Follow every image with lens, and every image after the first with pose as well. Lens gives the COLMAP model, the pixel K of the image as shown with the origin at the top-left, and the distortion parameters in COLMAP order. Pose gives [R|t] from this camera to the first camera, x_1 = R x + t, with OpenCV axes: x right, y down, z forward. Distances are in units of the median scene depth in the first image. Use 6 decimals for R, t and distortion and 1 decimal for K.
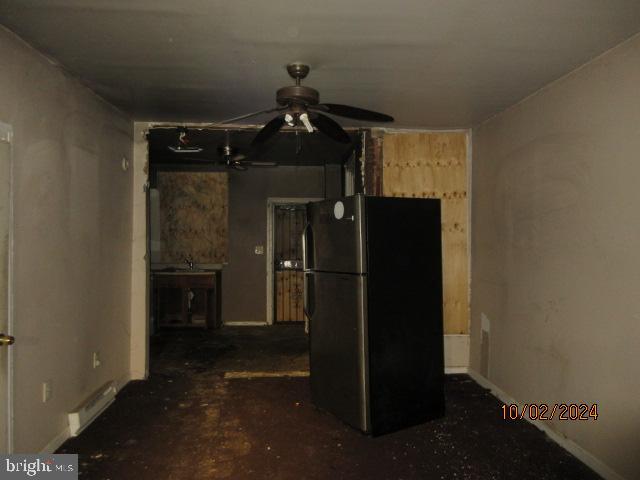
lens RADIAL K [[481.9, 0, 319.6], [0, 481.9, 242.5], [0, 0, 1]] dist [0.004822, 0.011275]
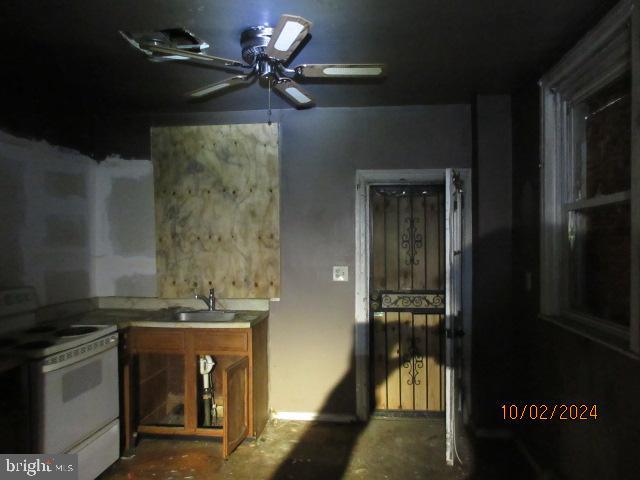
lens RADIAL K [[481.9, 0, 319.2], [0, 481.9, 238.5], [0, 0, 1]] dist [0.004822, 0.011275]
pose [[0.985772, -0.008466, -0.167877, -0.062636], [0.006821, 0.999923, -0.010371, -0.016357], [0.167952, 0.009079, 0.985753, 0.504502]]
